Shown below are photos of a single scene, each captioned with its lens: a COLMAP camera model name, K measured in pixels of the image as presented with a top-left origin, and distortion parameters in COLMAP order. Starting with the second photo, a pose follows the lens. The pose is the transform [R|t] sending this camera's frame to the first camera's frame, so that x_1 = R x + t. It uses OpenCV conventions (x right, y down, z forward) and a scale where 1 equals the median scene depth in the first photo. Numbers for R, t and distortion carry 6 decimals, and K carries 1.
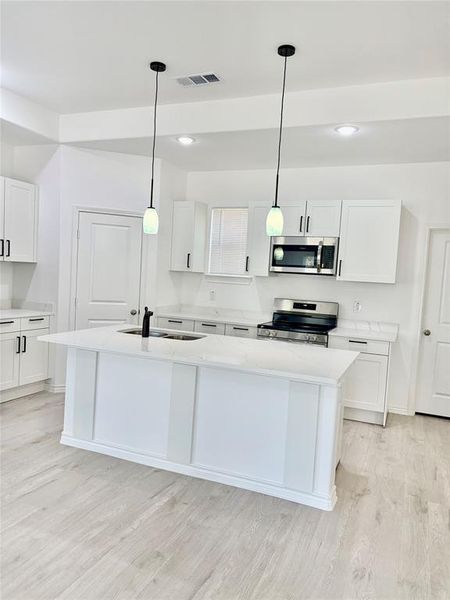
lens RADIAL K [[452.7, 0, 222.9], [0, 452.7, 300.9], [0, 0, 1]] dist [0.056218, -0.069056]
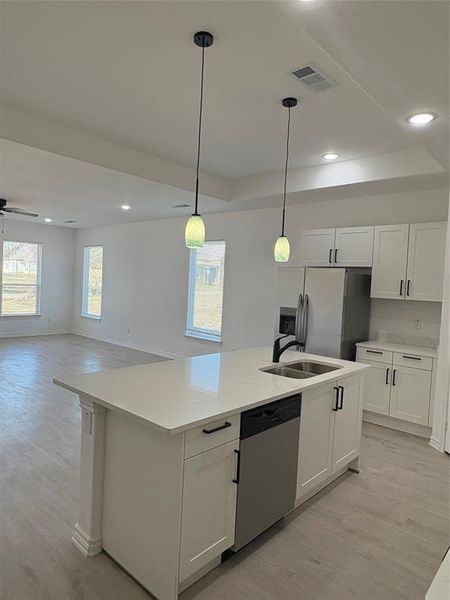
lens RADIAL K [[393.6, 0, 222.2], [0, 393.6, 298.0], [0, 0, 1]] dist [-0.001133, 0.002797]
pose [[-0.324048, -0.035820, -0.945362, 0.537517], [-0.127838, 0.991775, 0.006241, -0.040739], [0.937363, 0.122875, -0.325963, 0.876518]]
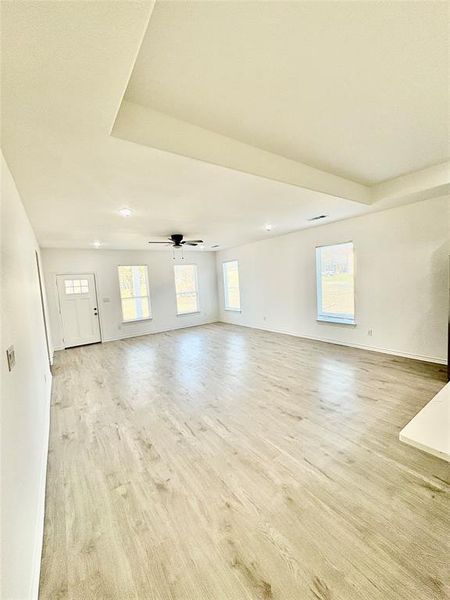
lens RADIAL K [[239.5, 0, 225.0], [0, 239.5, 300.0], [0, 0, 1]] dist [-0.000845, 0.000058]
pose [[-0.530638, 0.047607, -0.846261, 0.397811], [-0.021742, 0.997328, 0.069738, -0.044731], [0.847320, 0.055405, -0.528185, 0.499384]]
